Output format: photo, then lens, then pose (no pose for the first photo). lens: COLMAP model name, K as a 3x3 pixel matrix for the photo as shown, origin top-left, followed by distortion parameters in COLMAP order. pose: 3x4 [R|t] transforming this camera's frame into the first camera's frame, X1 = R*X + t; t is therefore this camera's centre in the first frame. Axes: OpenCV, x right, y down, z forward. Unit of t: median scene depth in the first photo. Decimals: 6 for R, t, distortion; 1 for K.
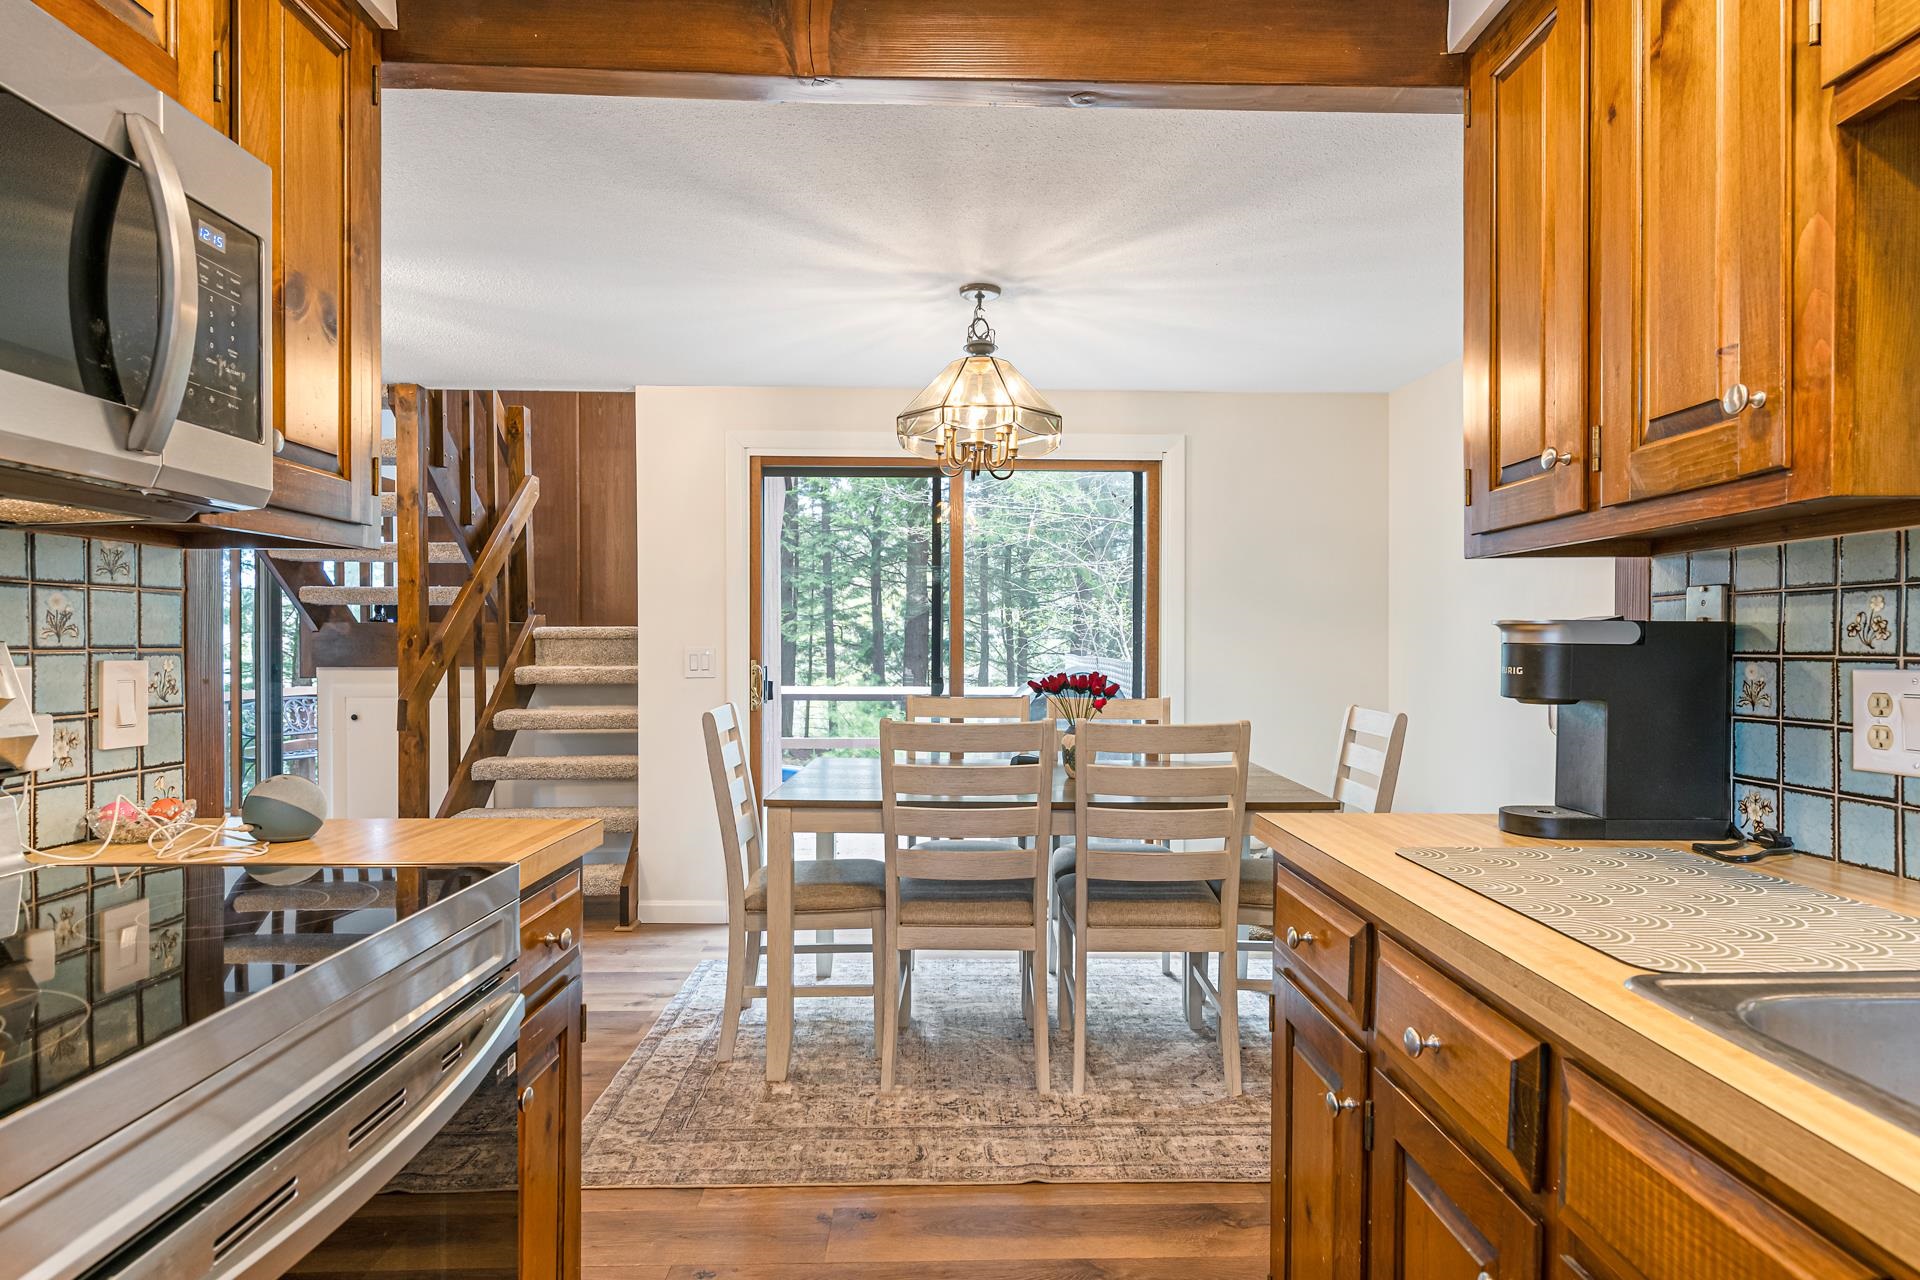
lens RADIAL K [[1041.4, 0, 962.8], [0, 1041.4, 644.8], [0, 0, 1]] dist [-0.003590, 0.000363]
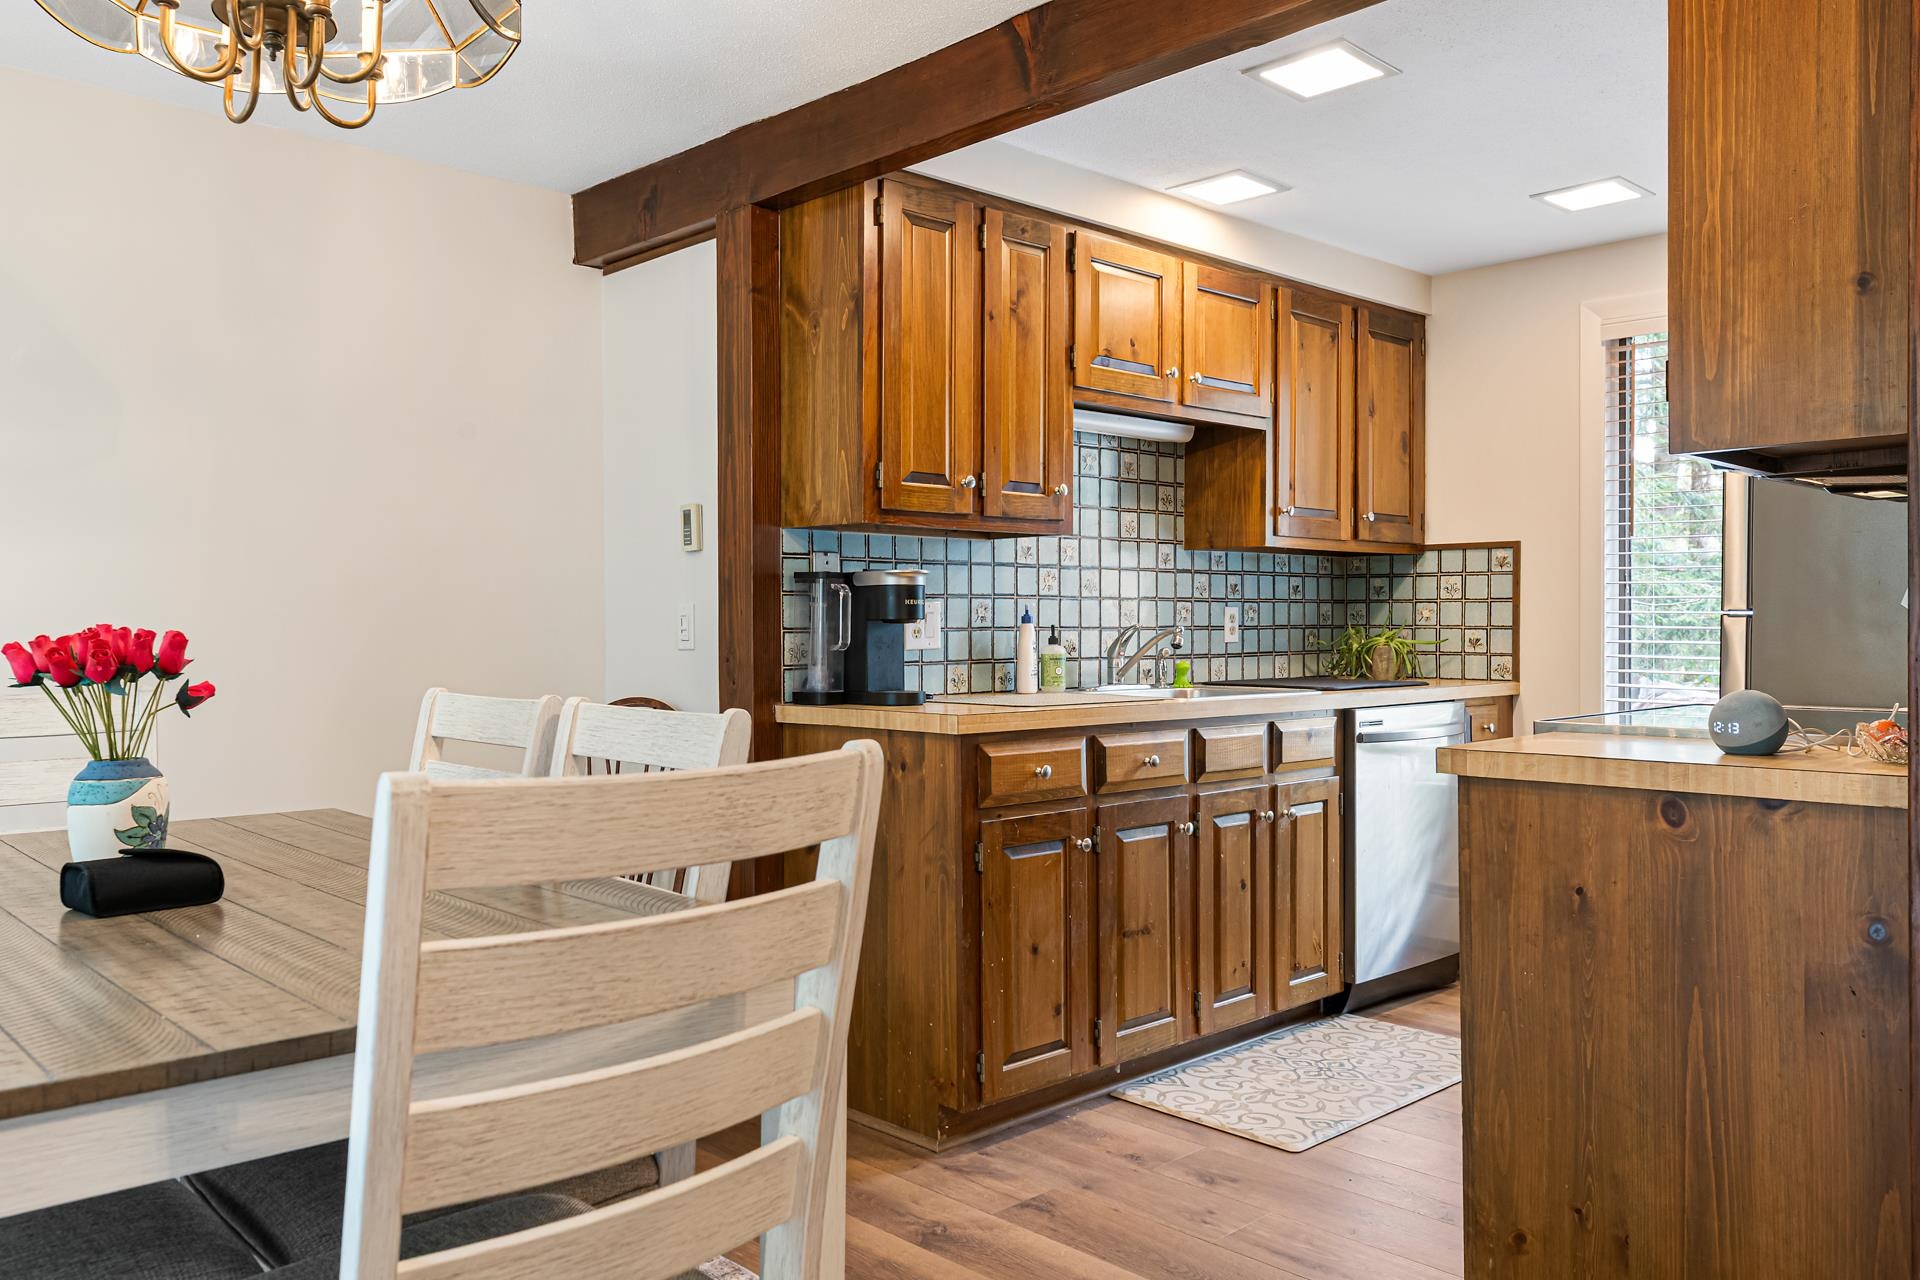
lens RADIAL K [[1447.7, 0, 959.6], [0, 1447.7, 636.7], [0, 0, 1]] dist [0.014641, 0.006358]
pose [[-0.683235, -0.004923, 0.730182, -1.363169], [0.000120, 0.999977, 0.006854, 0.075823], [-0.730198, 0.004771, -0.683219, 2.979150]]
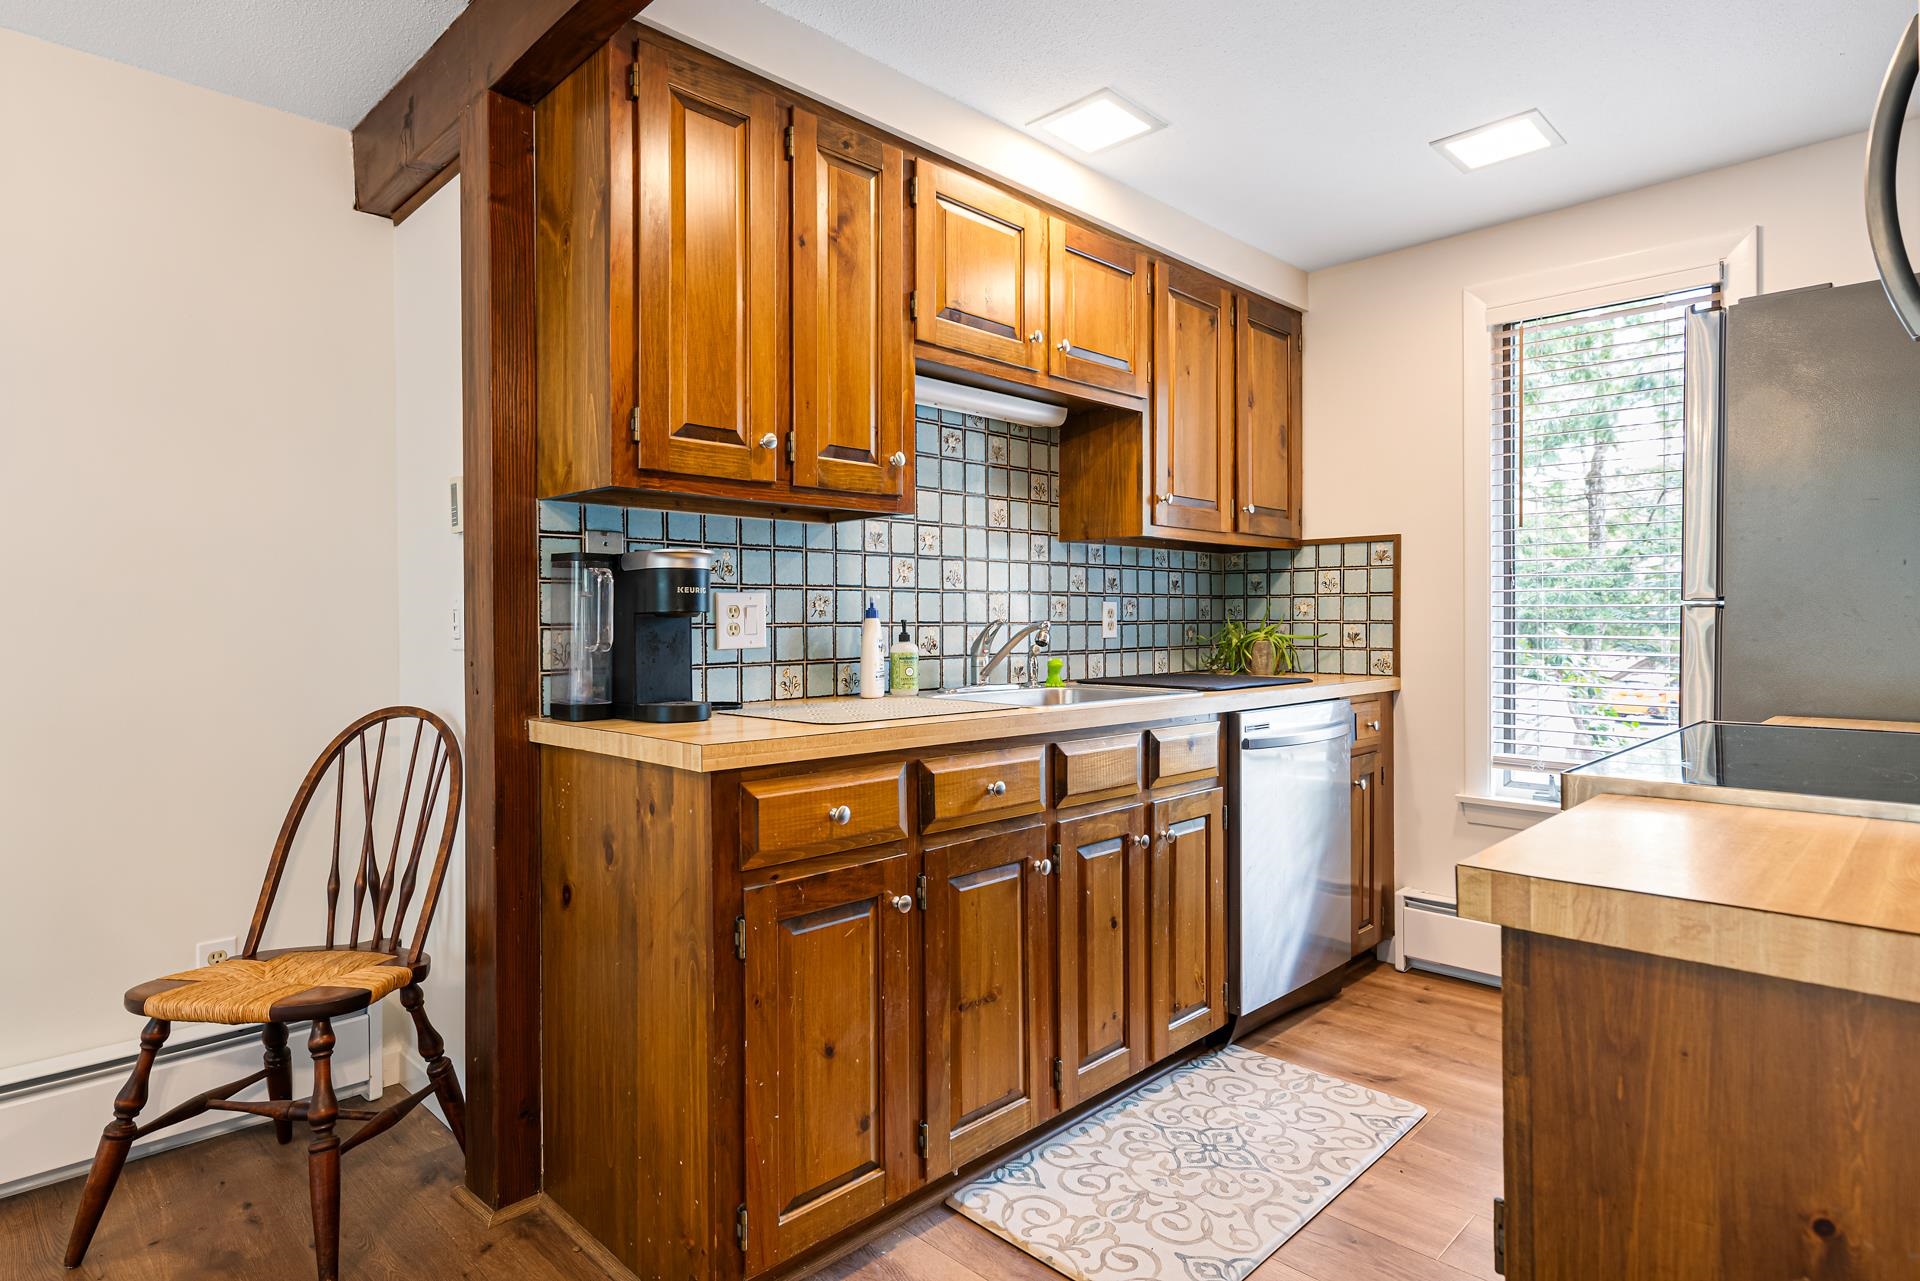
lens RADIAL K [[1041.4, 0, 961.9], [0, 1041.4, 627.9], [0, 0, 1]] dist [-0.003590, 0.000363]
pose [[-0.700921, -0.000948, 0.713238, -0.708254], [0.002670, 0.999989, 0.003954, 0.079939], [-0.713234, 0.004676, -0.700910, 1.995127]]
